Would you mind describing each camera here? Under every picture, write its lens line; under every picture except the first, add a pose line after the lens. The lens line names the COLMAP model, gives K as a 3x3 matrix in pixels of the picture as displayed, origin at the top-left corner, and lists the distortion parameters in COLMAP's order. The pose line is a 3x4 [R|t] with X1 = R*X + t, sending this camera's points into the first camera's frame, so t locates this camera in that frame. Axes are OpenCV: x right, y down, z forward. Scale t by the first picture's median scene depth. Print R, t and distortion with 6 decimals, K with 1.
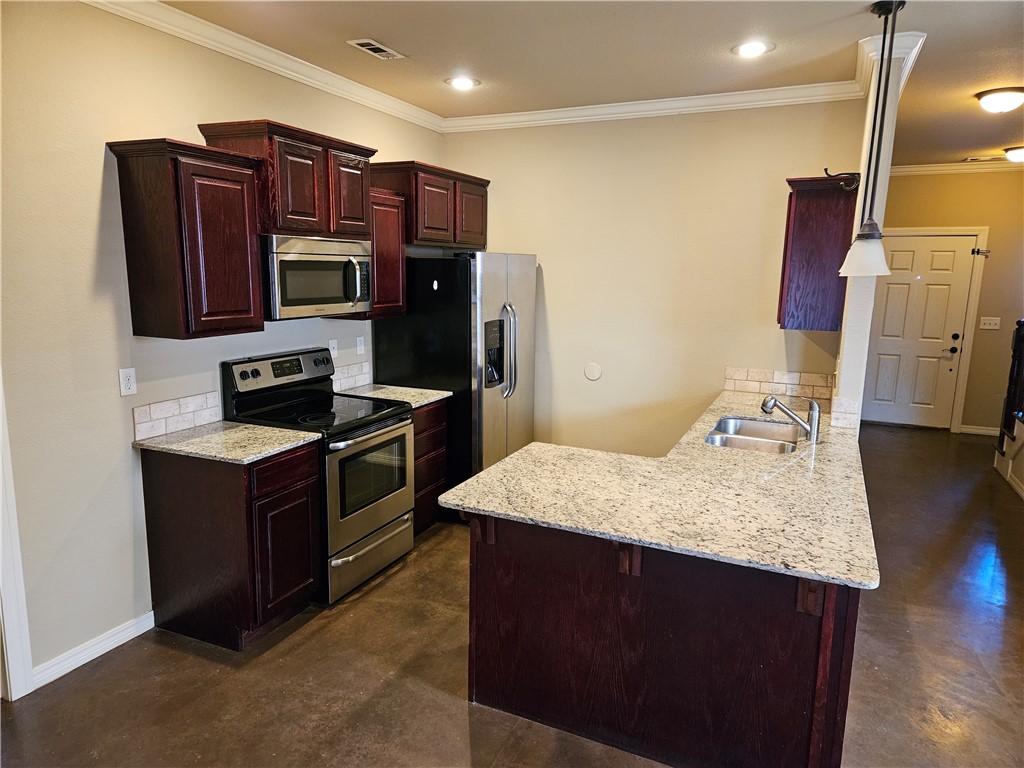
lens RADIAL K [[686.9, 0, 510.6], [0, 686.9, 387.1], [0, 0, 1]] dist [0.006838, 0.000825]
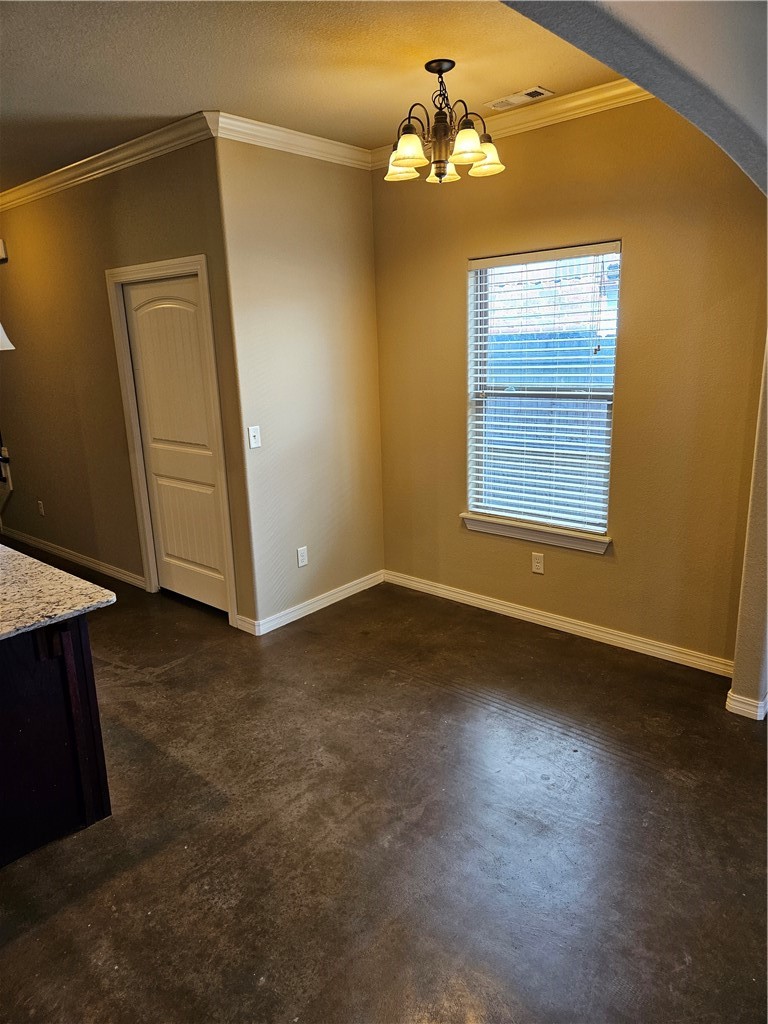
lens RADIAL K [[686.9, 0, 382.8], [0, 686.9, 512.5], [0, 0, 1]] dist [0.006838, 0.000825]
pose [[0.280259, -0.267663, 0.921852, -0.413422], [0.210102, 0.954157, 0.213168, -0.022197], [-0.936649, 0.133940, 0.323648, 0.117820]]
